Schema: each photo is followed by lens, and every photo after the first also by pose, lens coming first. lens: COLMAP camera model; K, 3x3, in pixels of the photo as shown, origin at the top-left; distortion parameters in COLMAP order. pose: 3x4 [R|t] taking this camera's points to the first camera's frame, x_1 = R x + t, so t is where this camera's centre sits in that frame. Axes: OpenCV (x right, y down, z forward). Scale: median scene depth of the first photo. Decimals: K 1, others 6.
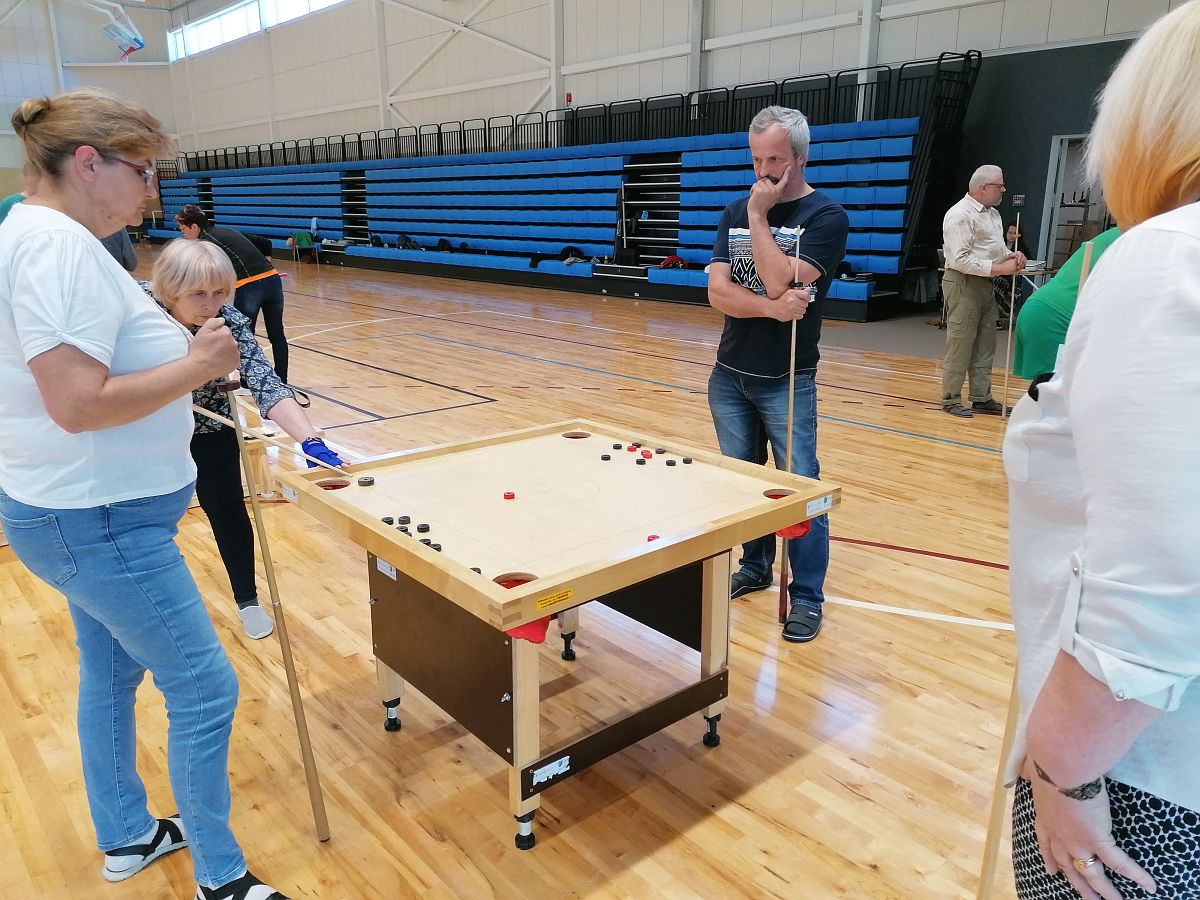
lens RADIAL K [[901.3, 0, 581.3], [0, 901.3, 442.9], [0, 0, 1]] dist [0.081056, -0.078514]
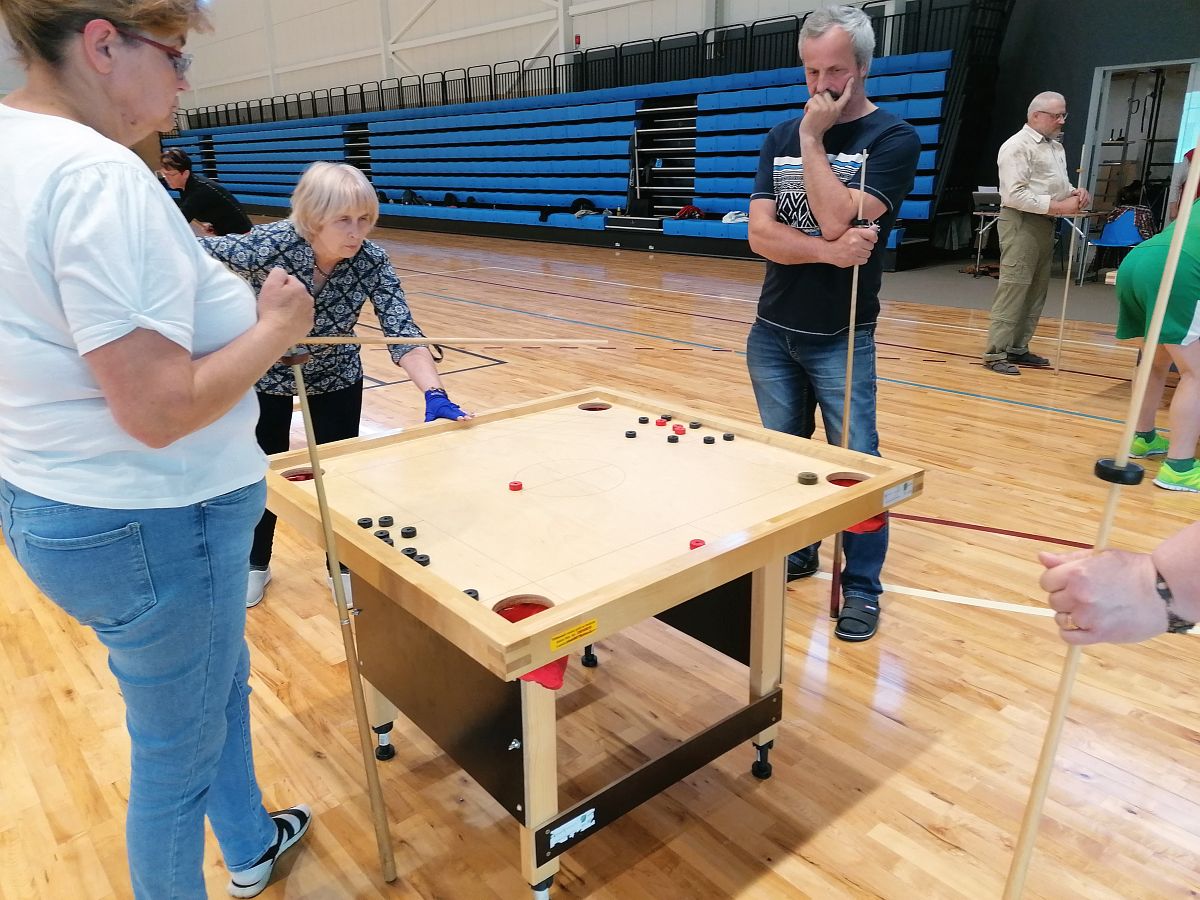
lens RADIAL K [[901.3, 0, 579.5], [0, 901.3, 446.0], [0, 0, 1]] dist [0.081056, -0.078514]
pose [[0.999755, -0.013668, -0.017398, -0.001447], [0.014526, 0.998634, 0.050200, -0.003631], [0.016688, -0.050441, 0.998588, 0.036059]]
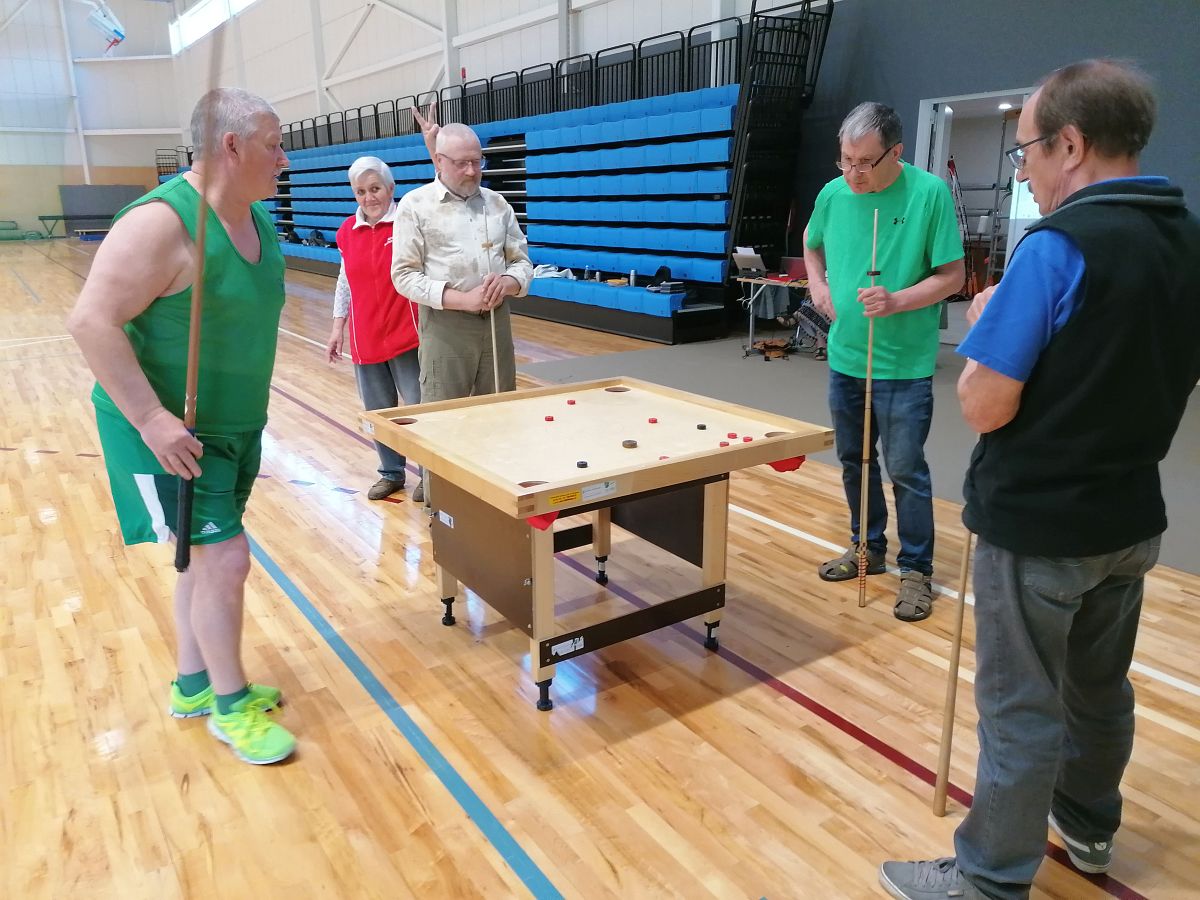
lens RADIAL K [[901.3, 0, 591.8], [0, 901.3, 447.0], [0, 0, 1]] dist [0.081056, -0.078514]
pose [[0.994003, 0.017633, -0.107922, 0.322879], [-0.016232, 0.999772, 0.013843, -0.052415], [0.108142, -0.012008, 0.994063, 0.209524]]
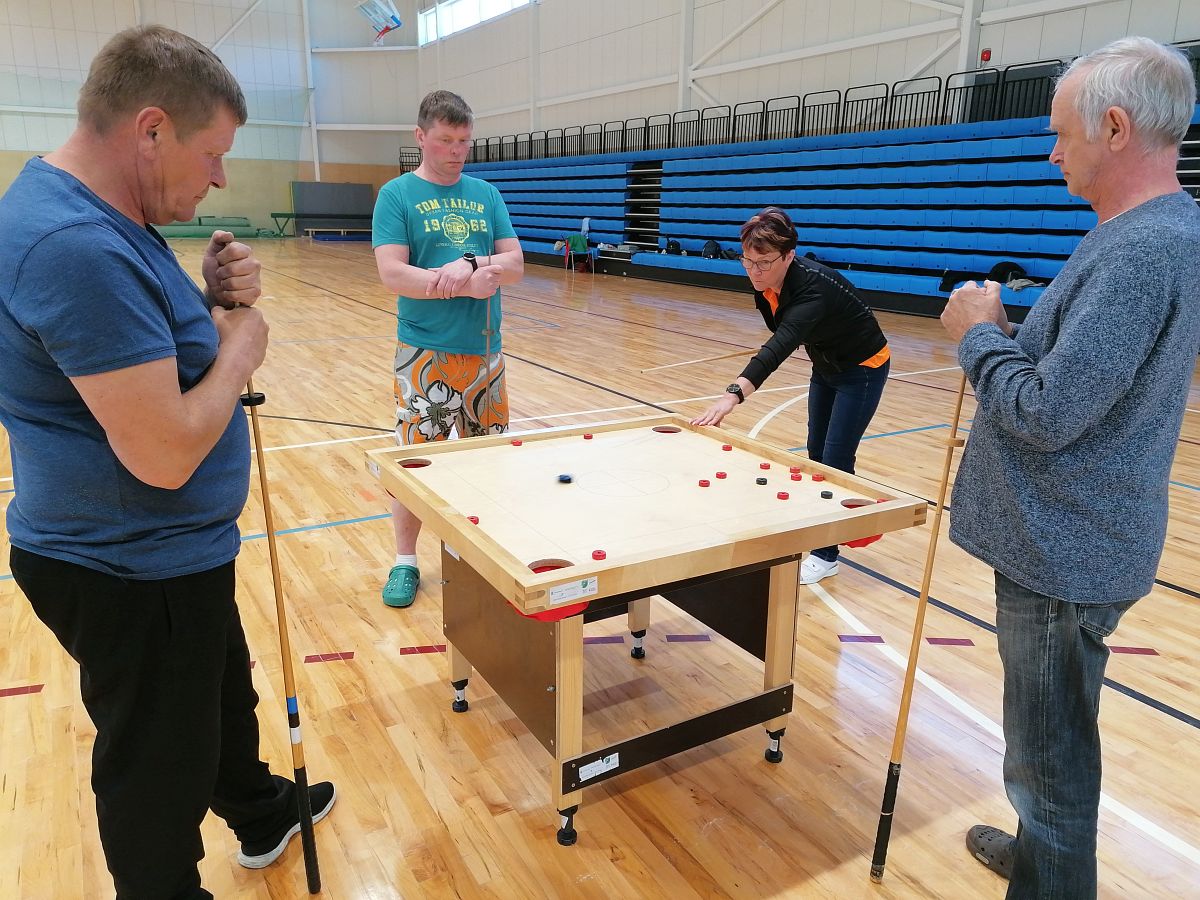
lens RADIAL K [[901.3, 0, 601.4], [0, 901.3, 463.2], [0, 0, 1]] dist [0.081056, -0.078514]
pose [[0.984231, 0.062572, -0.165451, -0.261636], [-0.059354, 0.997941, 0.024328, -0.081639], [0.166633, -0.014124, 0.985918, 0.335220]]
